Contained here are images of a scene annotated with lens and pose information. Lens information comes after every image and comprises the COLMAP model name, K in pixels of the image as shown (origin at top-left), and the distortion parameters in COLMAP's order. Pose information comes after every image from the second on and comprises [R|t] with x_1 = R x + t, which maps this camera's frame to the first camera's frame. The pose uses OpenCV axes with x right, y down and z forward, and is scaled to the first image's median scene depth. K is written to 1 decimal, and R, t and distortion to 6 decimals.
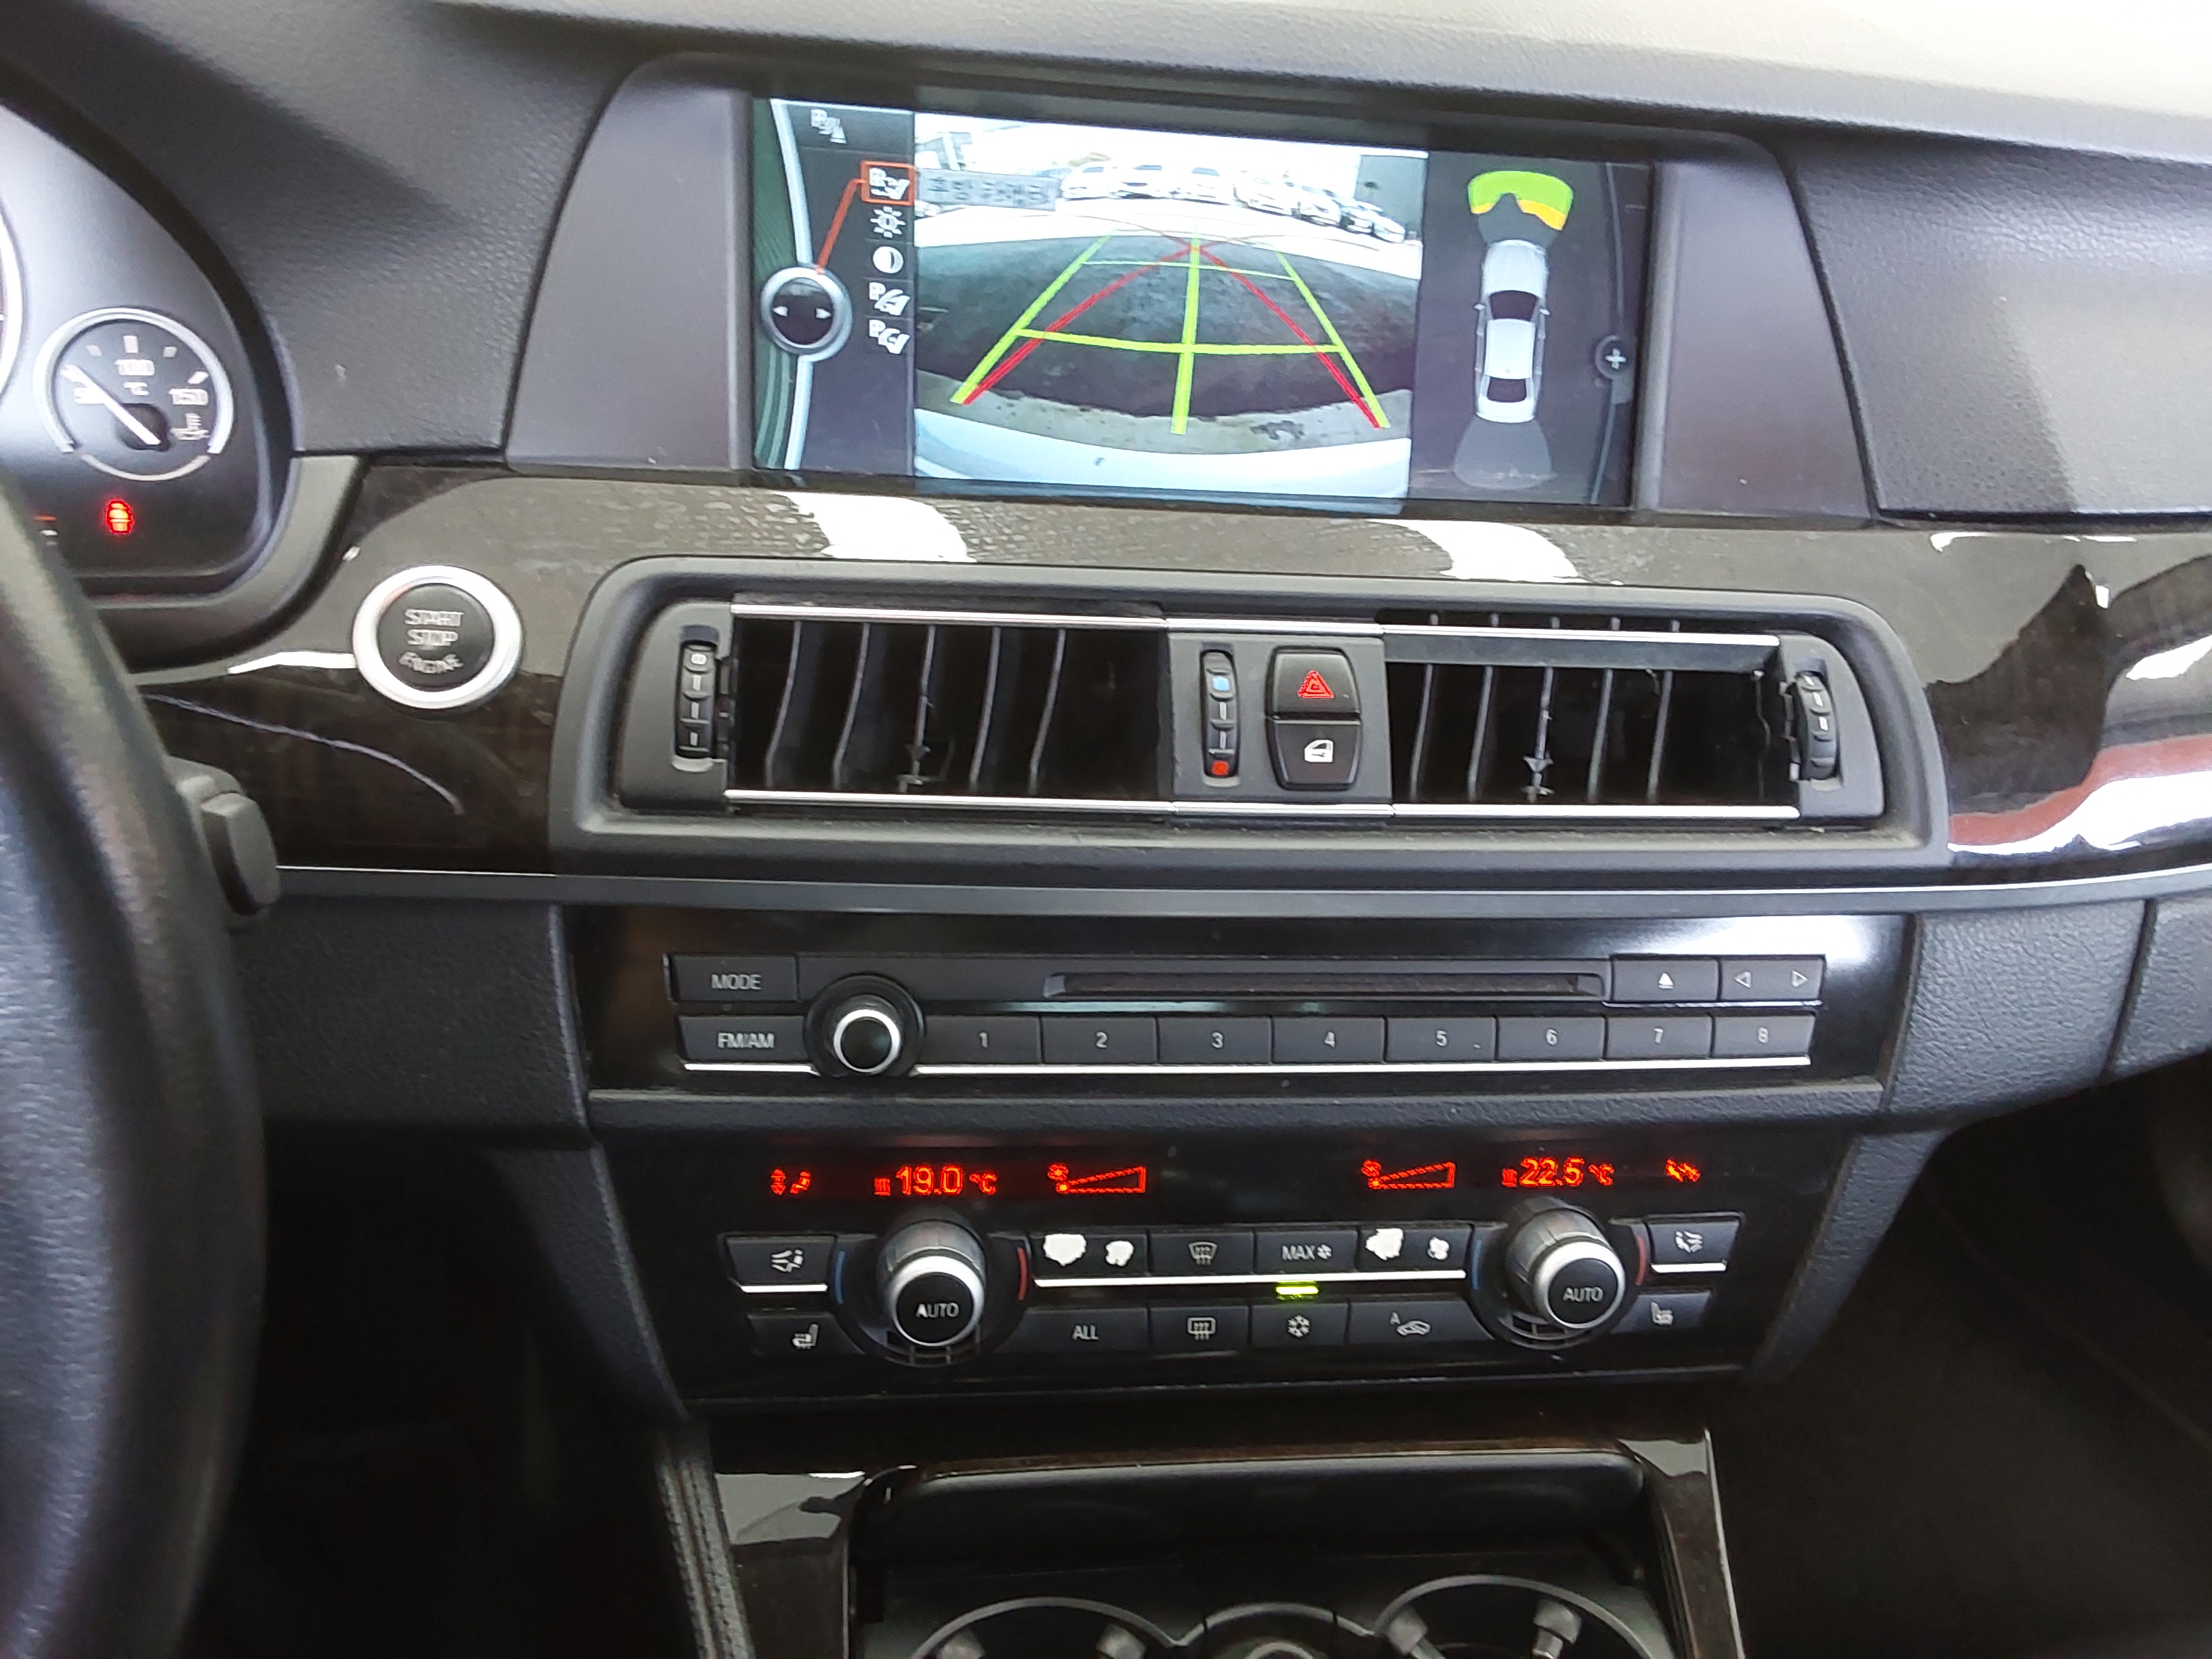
lens RADIAL K [[1830.0, 0, 1101.8], [0, 1830.0, 892.6], [0, 0, 1]] dist [0.151940, -0.251895]
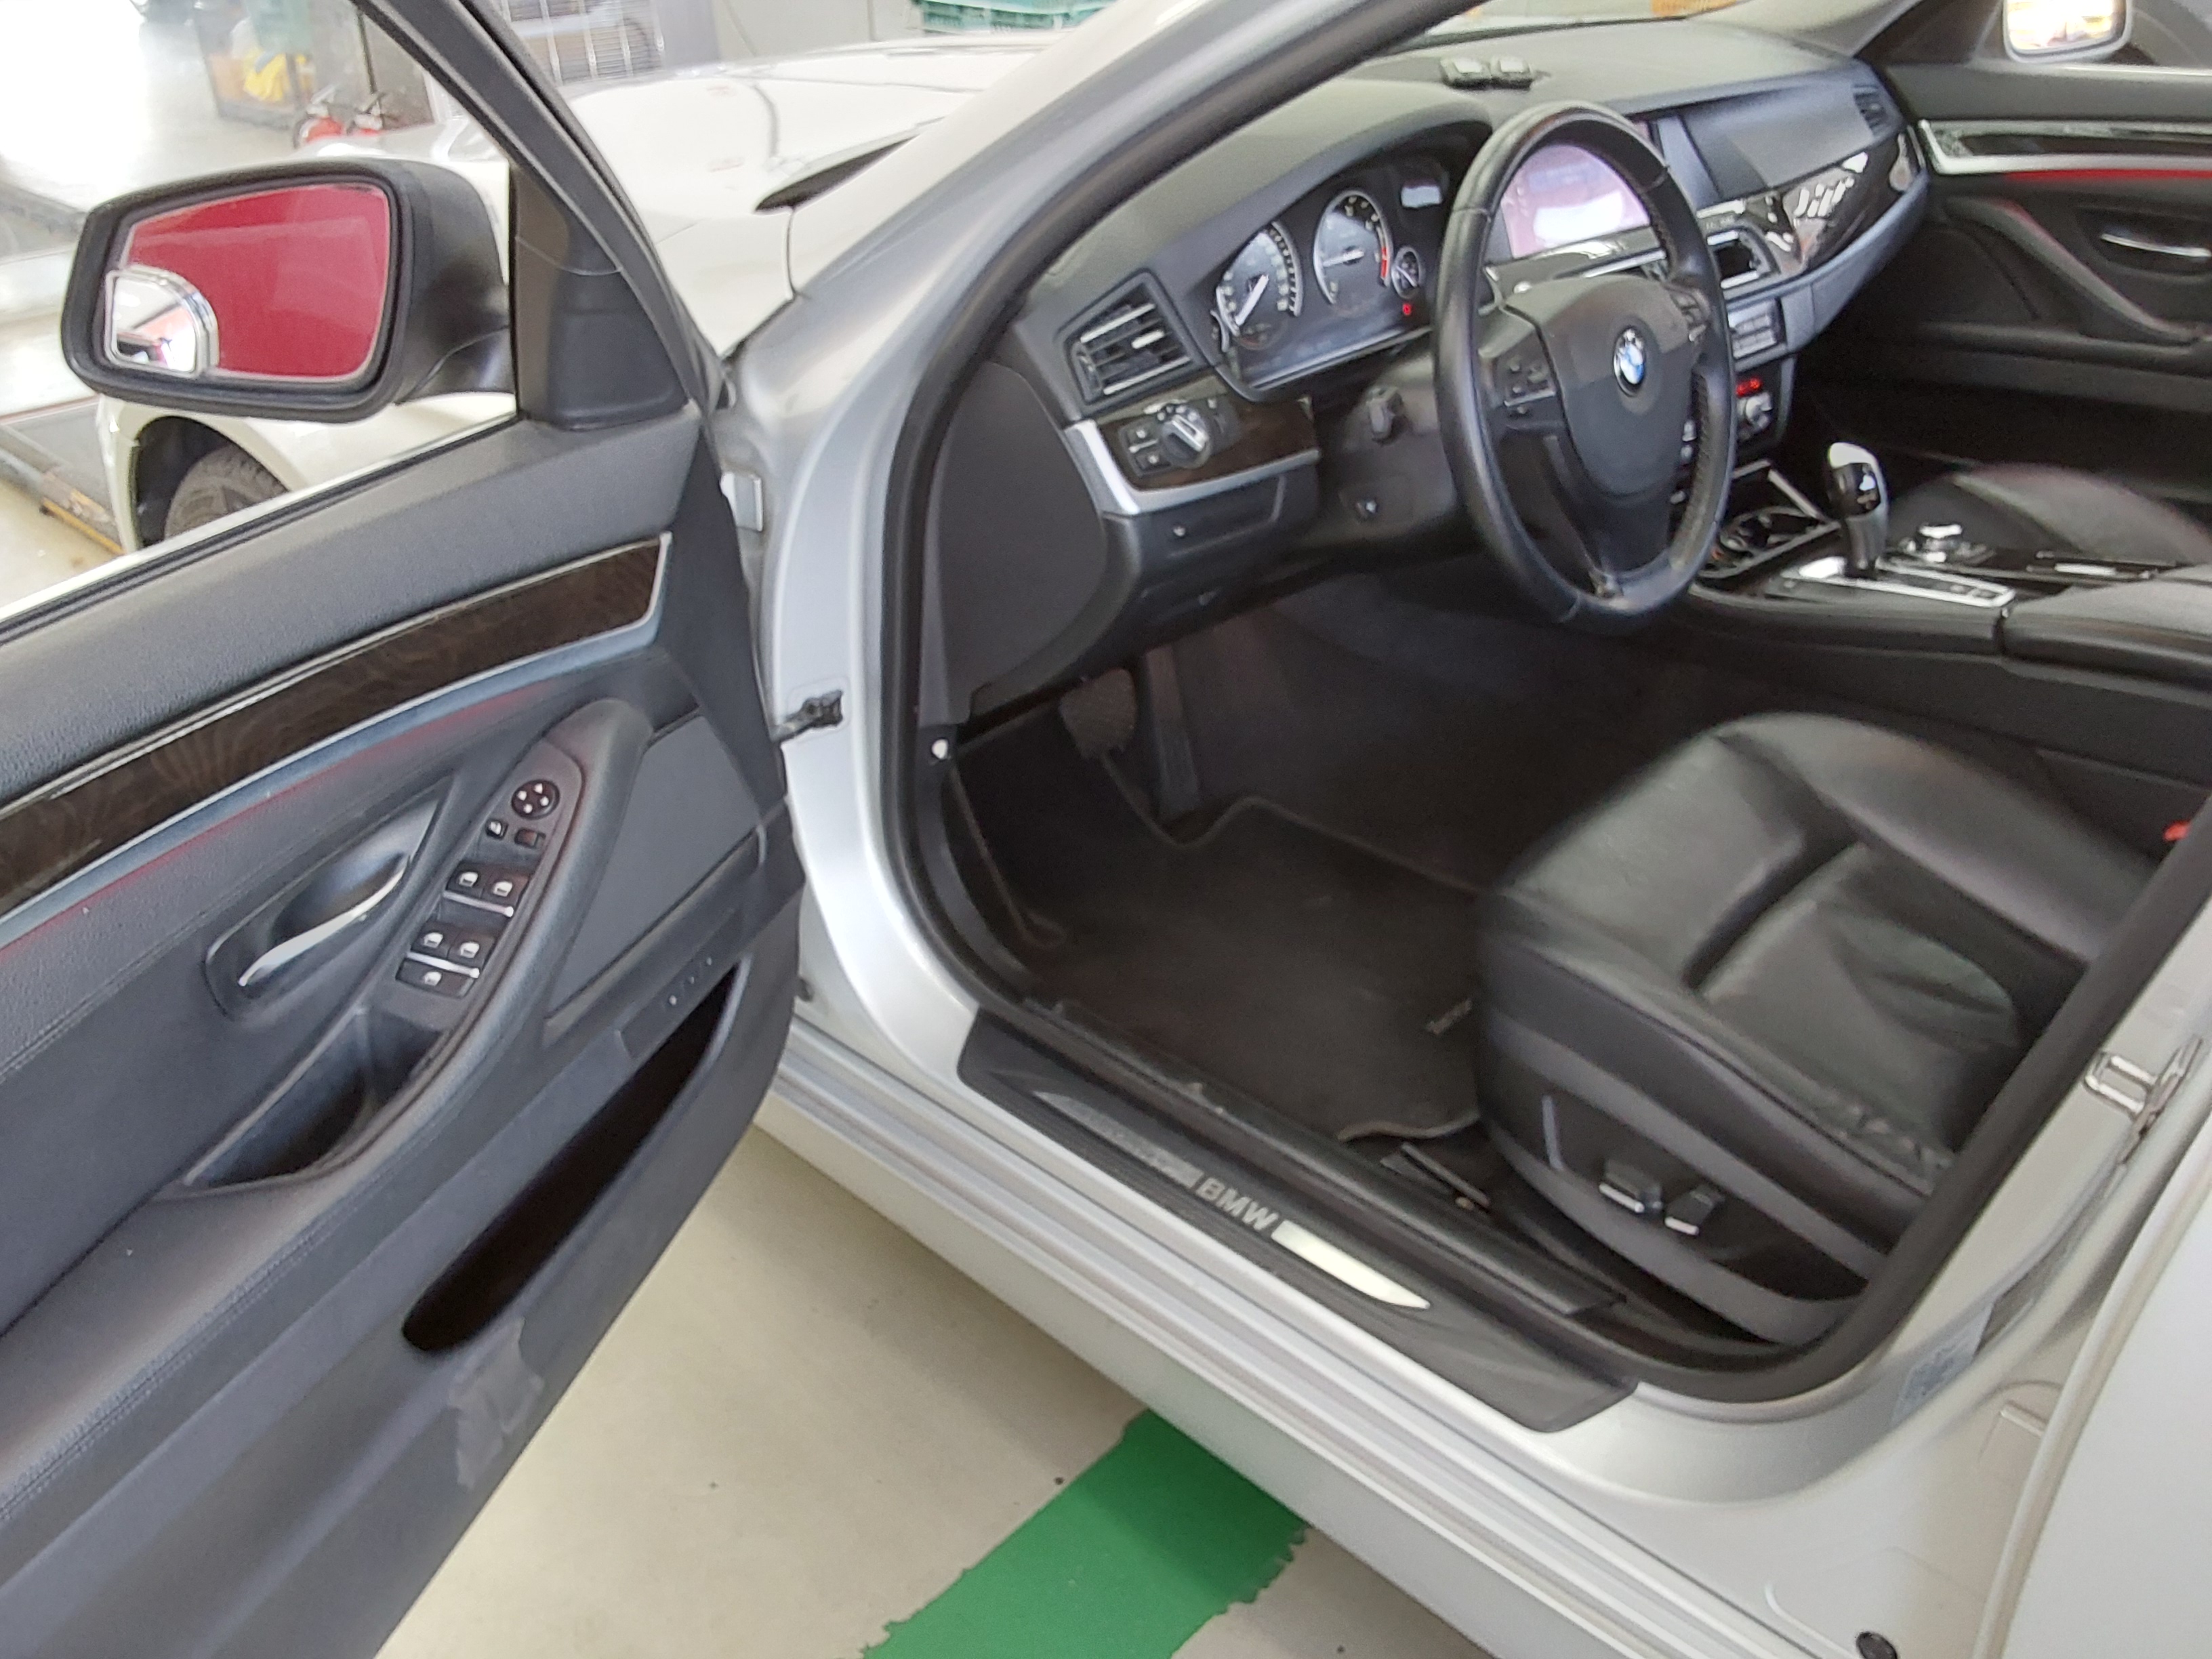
lens RADIAL K [[1814.5, 0, 1148.1], [0, 1814.5, 870.3], [0, 0, 1]] dist [0.151731, -0.249344]
pose [[0.812823, -0.379849, 0.441626, -2.743397], [0.383868, 0.919525, 0.084378, 0.276530], [-0.438137, 0.100942, 0.893223, -1.699978]]
